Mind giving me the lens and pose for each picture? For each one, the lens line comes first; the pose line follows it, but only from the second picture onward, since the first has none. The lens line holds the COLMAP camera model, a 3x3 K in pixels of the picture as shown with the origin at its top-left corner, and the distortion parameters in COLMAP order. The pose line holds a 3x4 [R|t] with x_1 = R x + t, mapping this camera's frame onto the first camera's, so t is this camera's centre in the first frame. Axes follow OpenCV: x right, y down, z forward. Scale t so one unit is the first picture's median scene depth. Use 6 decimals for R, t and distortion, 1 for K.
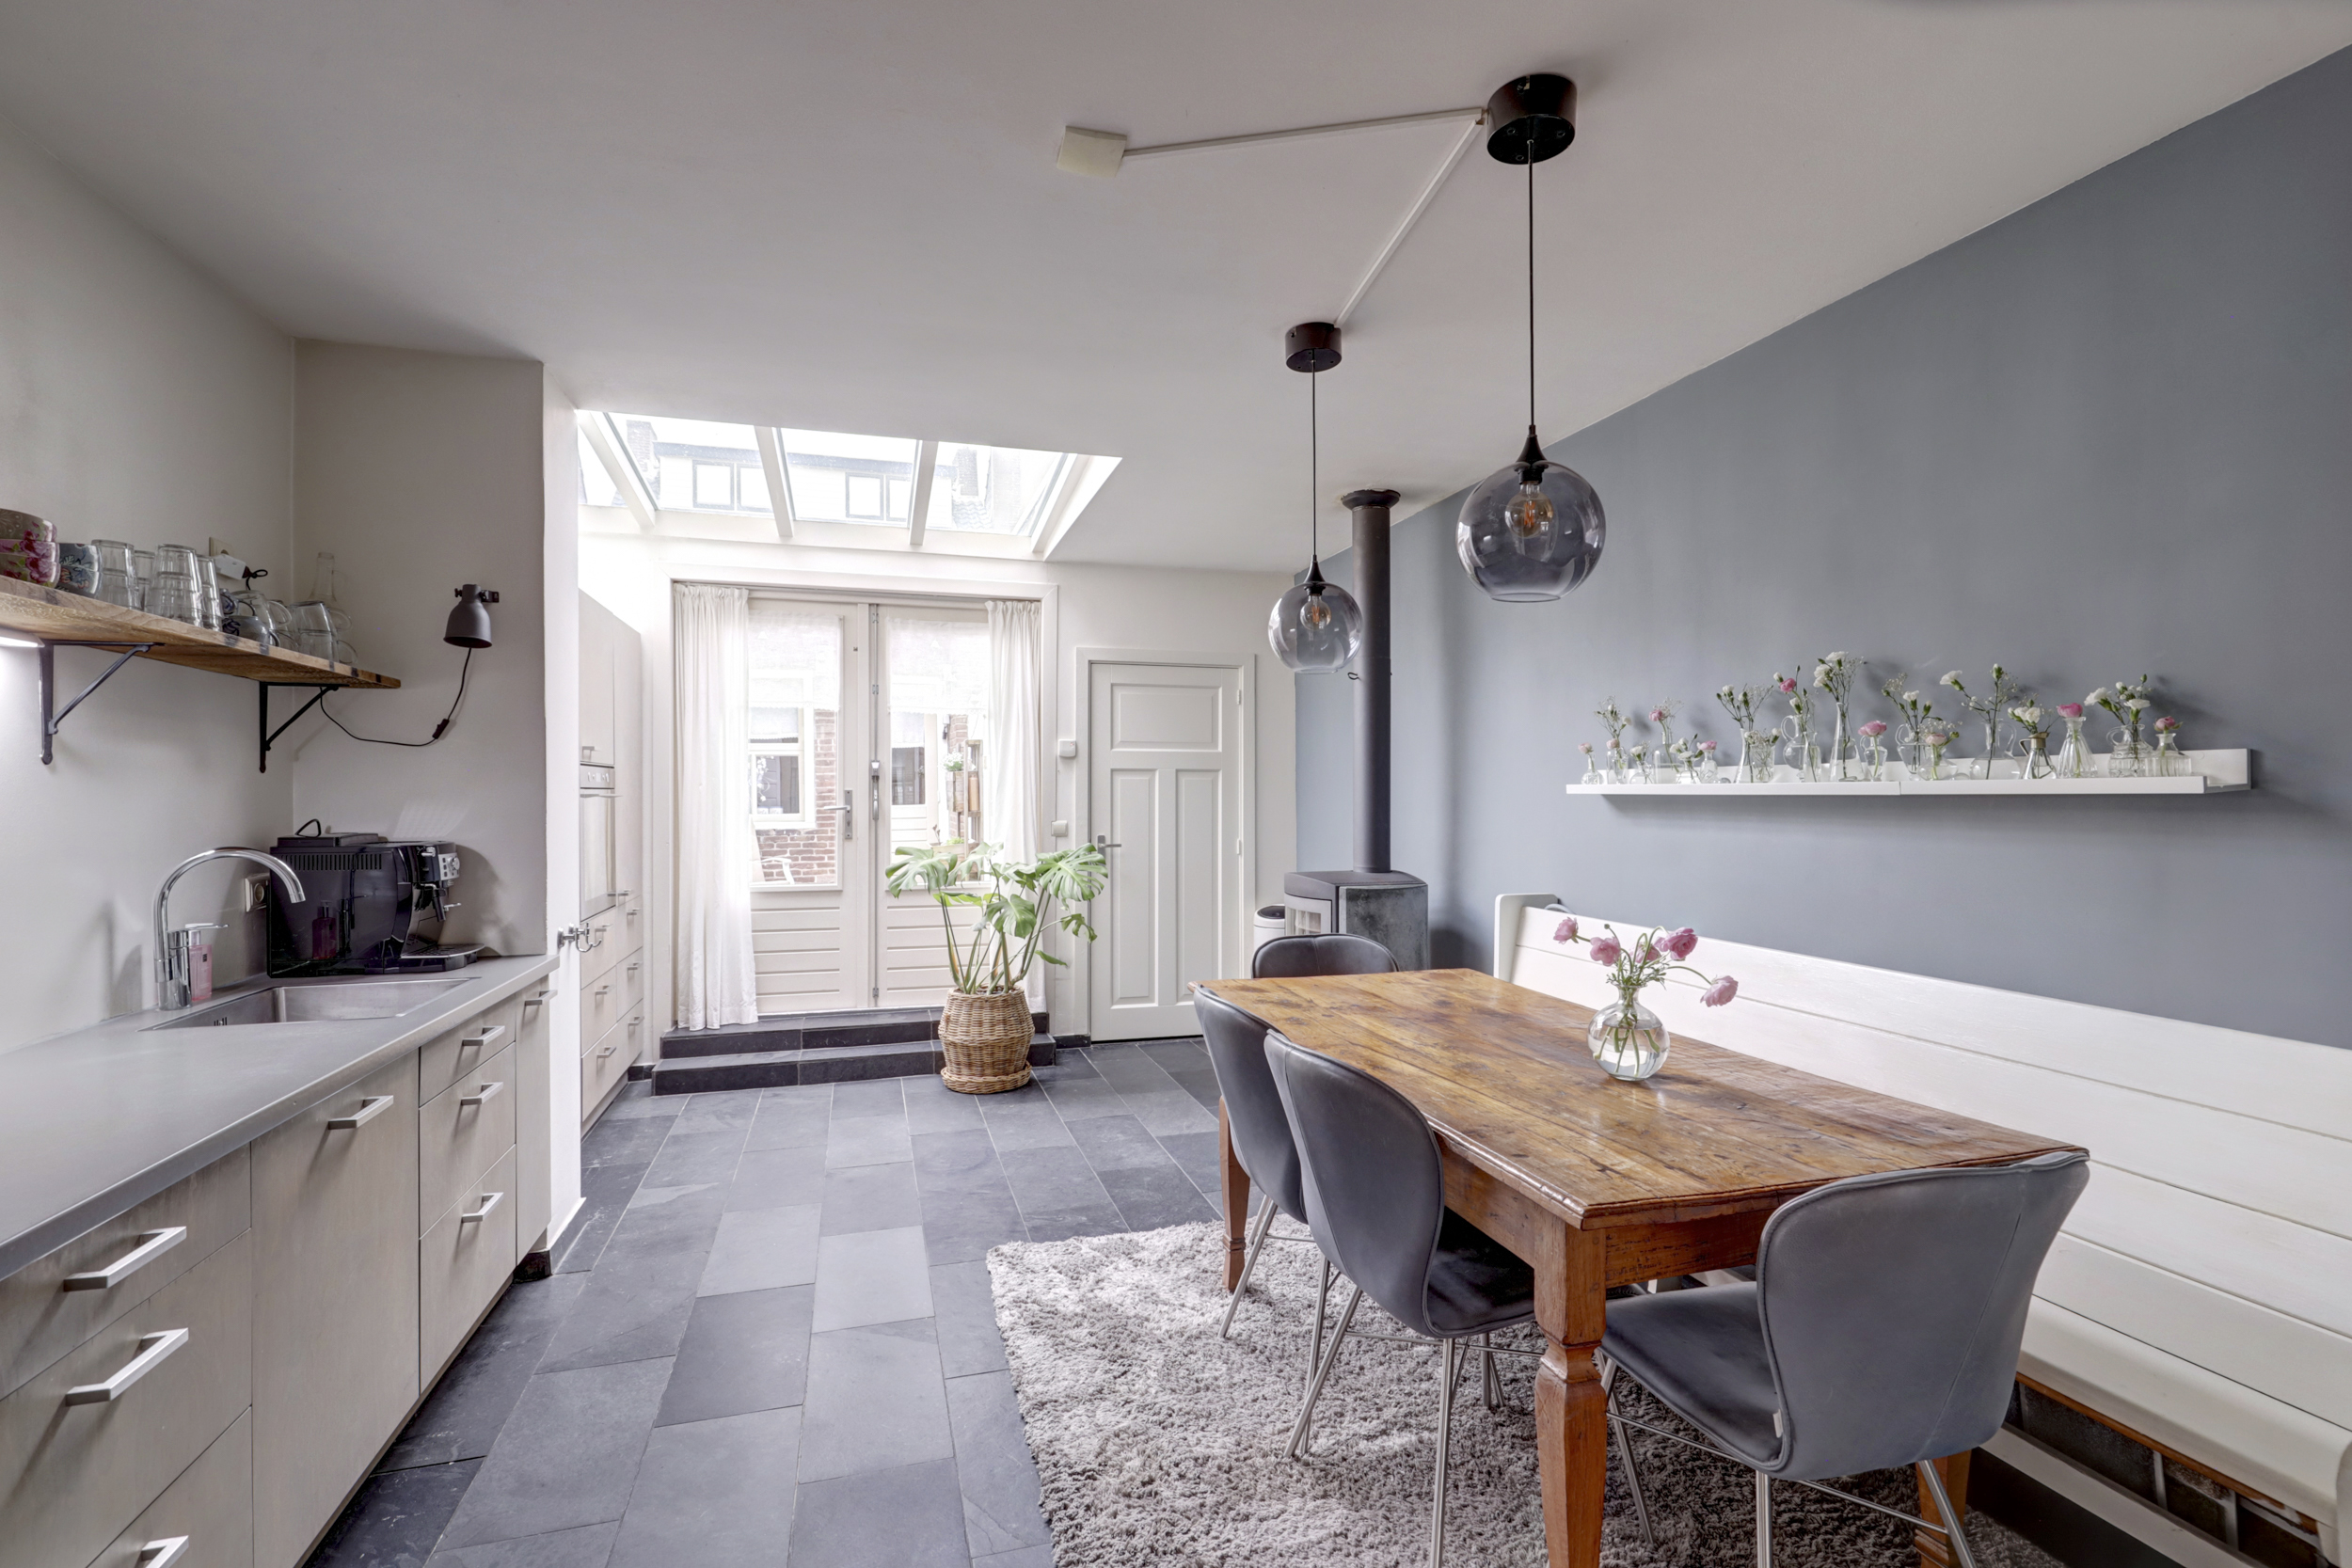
lens RADIAL K [[1135.0, 0, 1176.5], [0, 1135.0, 792.4], [0, 0, 1]] dist [0.000402, -0.001033]
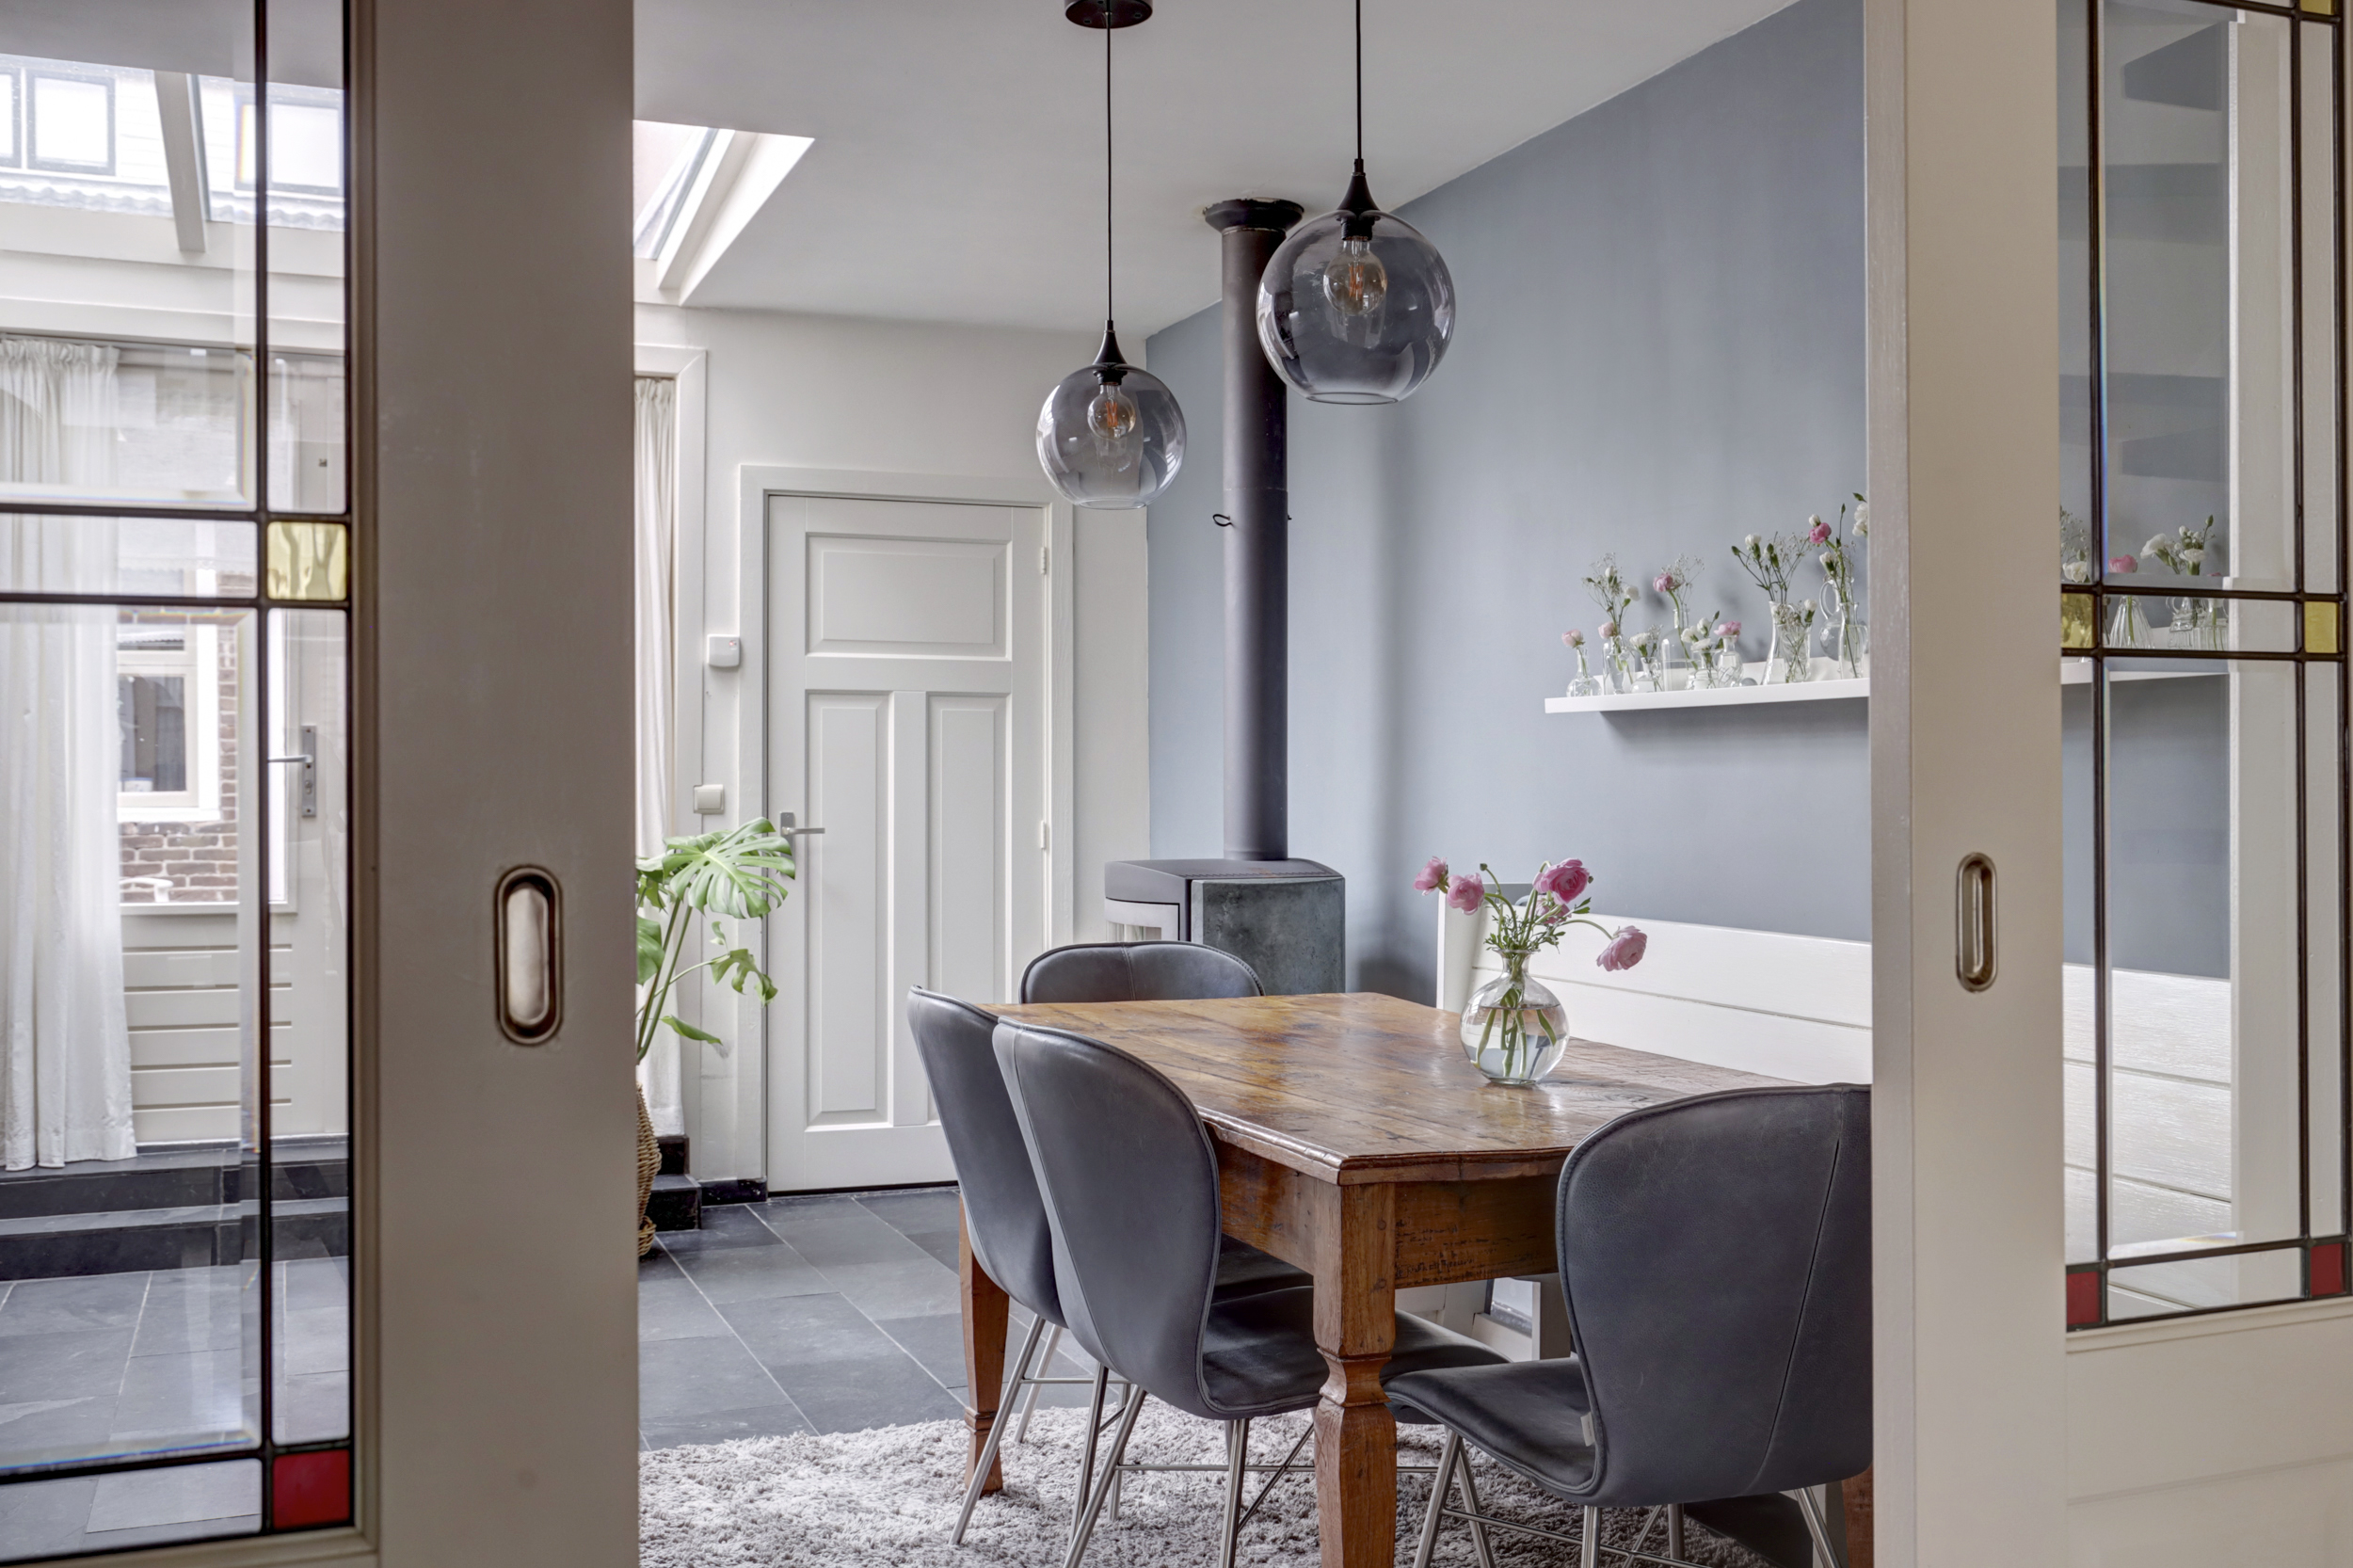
lens RADIAL K [[2349.0, 0, 1184.2], [0, 2349.0, 768.3], [0, 0, 1]] dist [0.006037, 0.000000]
pose [[0.995754, 0.000641, 0.092053, 0.036179], [-0.000478, 0.999998, -0.001798, 0.035514], [-0.092054, 0.001746, 0.995753, -0.256329]]
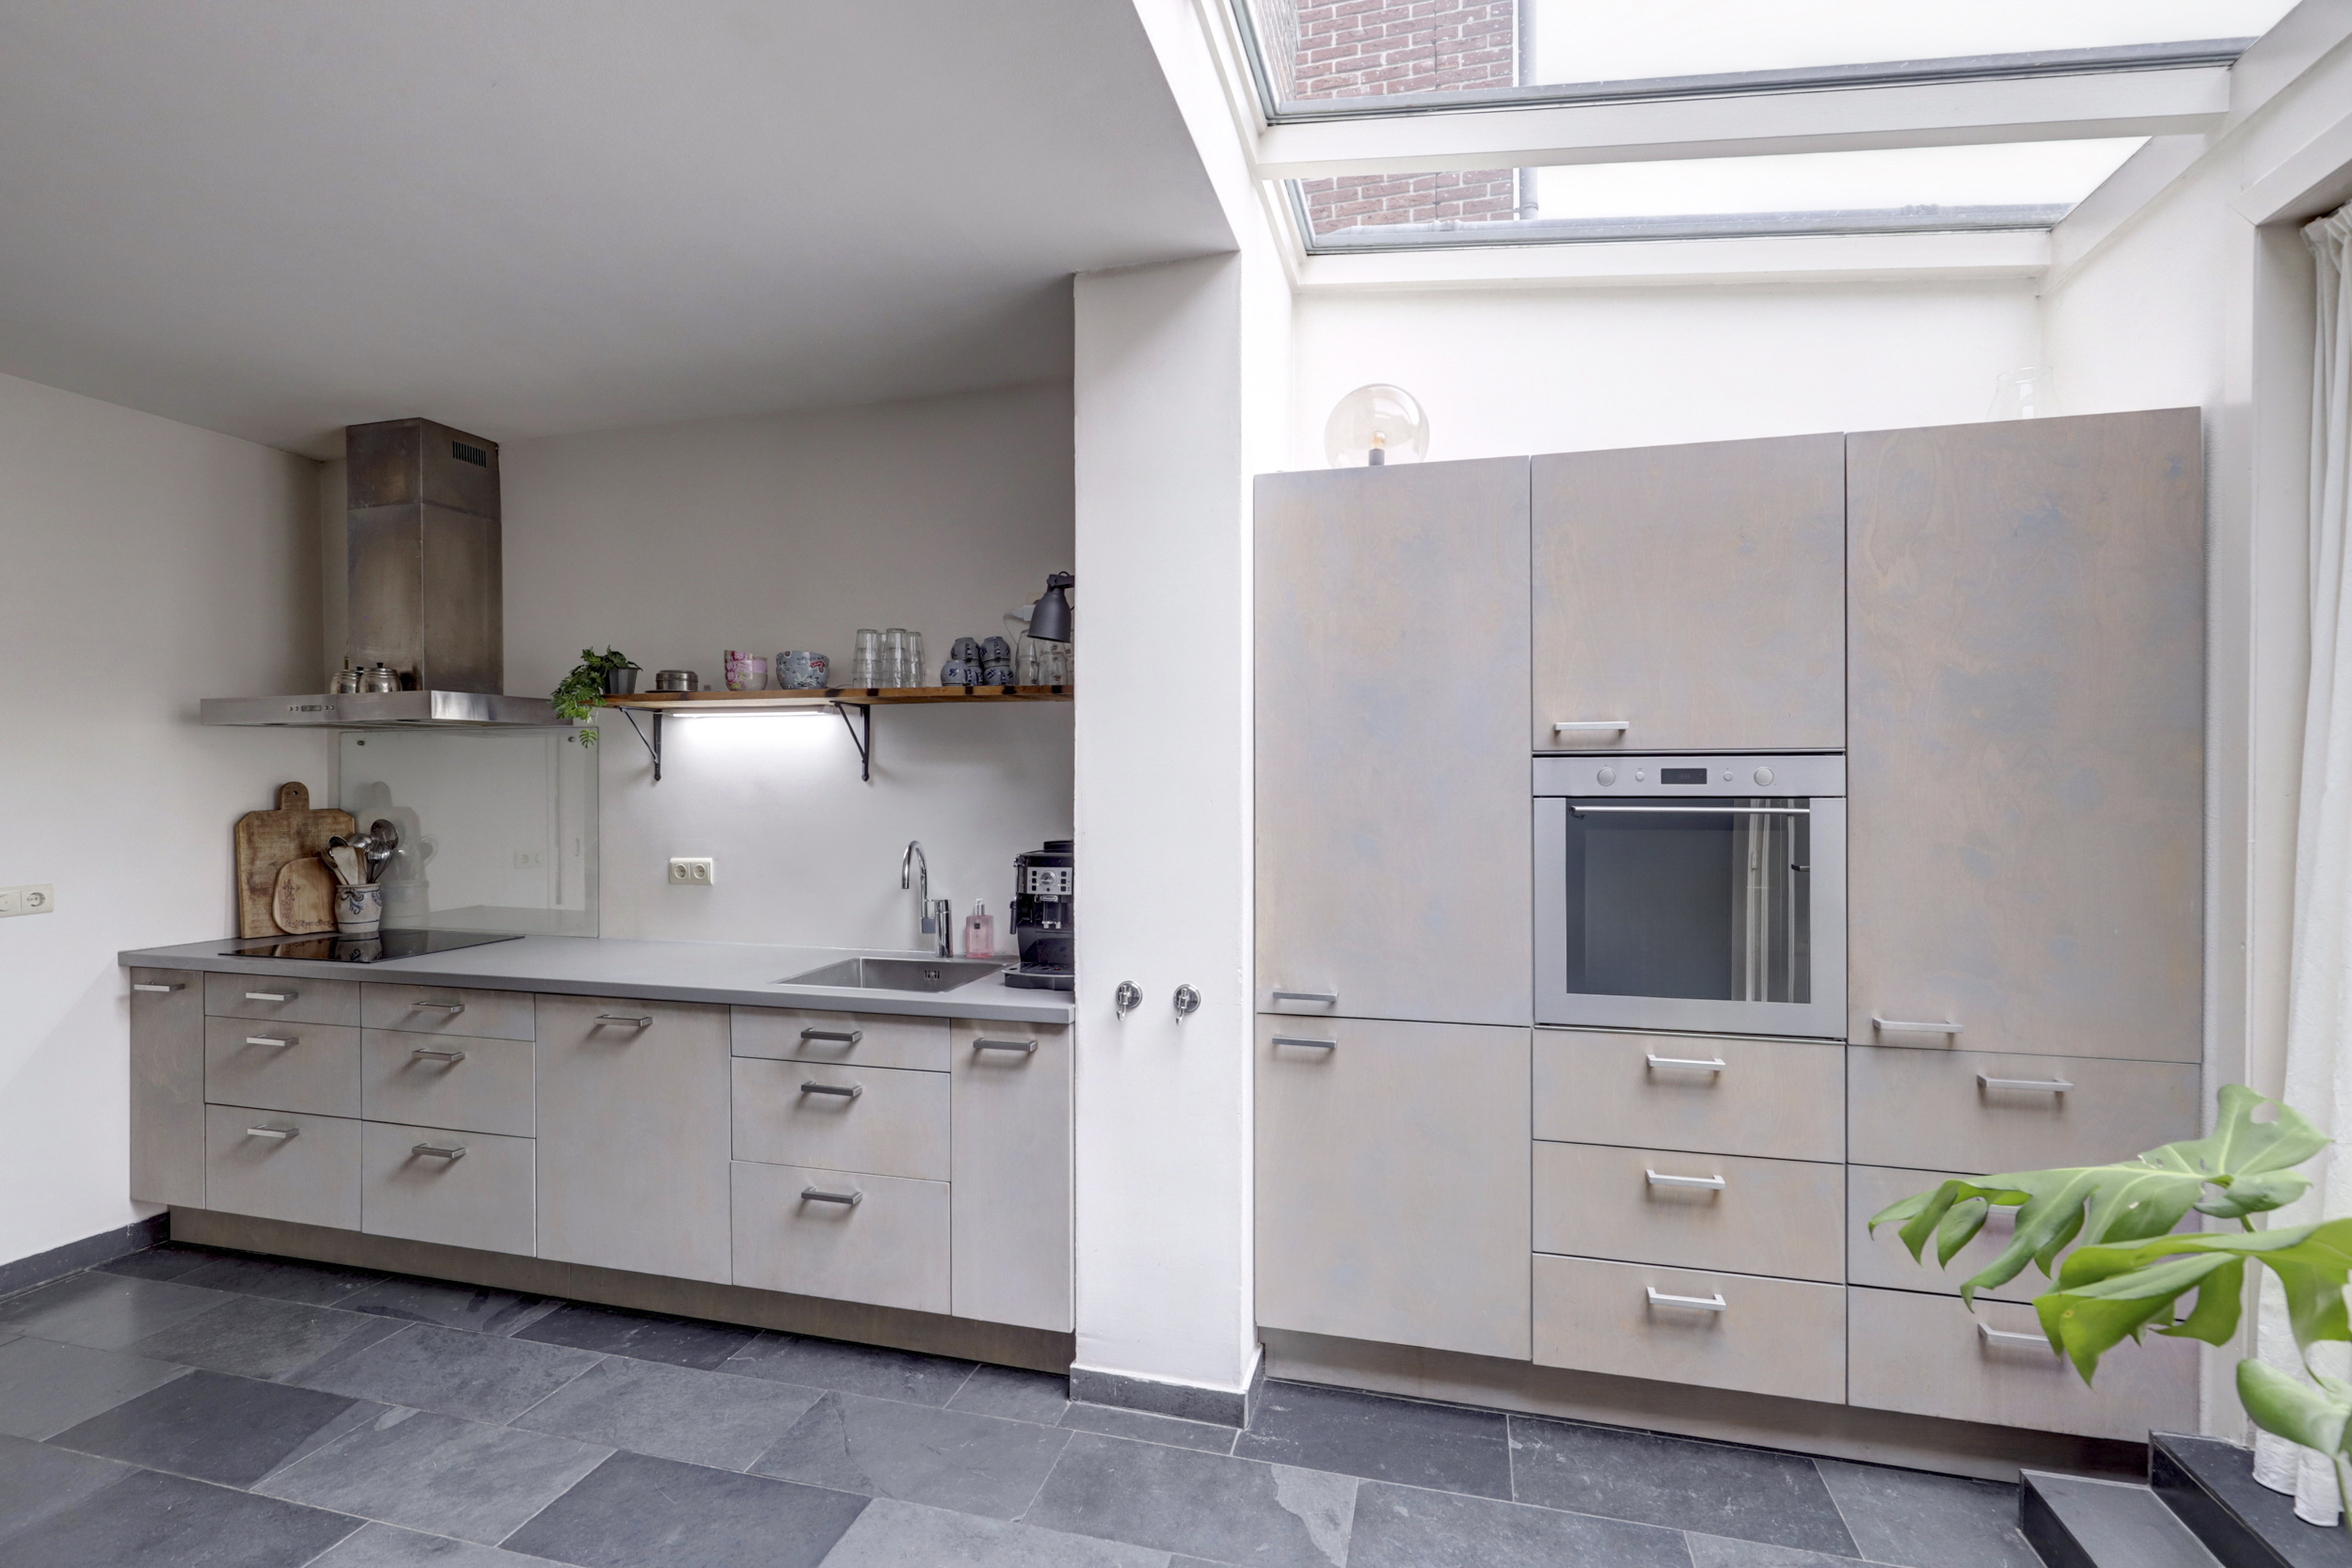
lens RADIAL K [[1070.5, 0, 1182.1], [0, 1070.5, 787.5], [0, 0, 1]] dist [0.000539, 0.000145]
pose [[-0.512612, 0.013122, -0.858520, 0.061421], [-0.000307, 0.999880, 0.015466, -0.025479], [0.858620, 0.008191, -0.512546, 1.450418]]
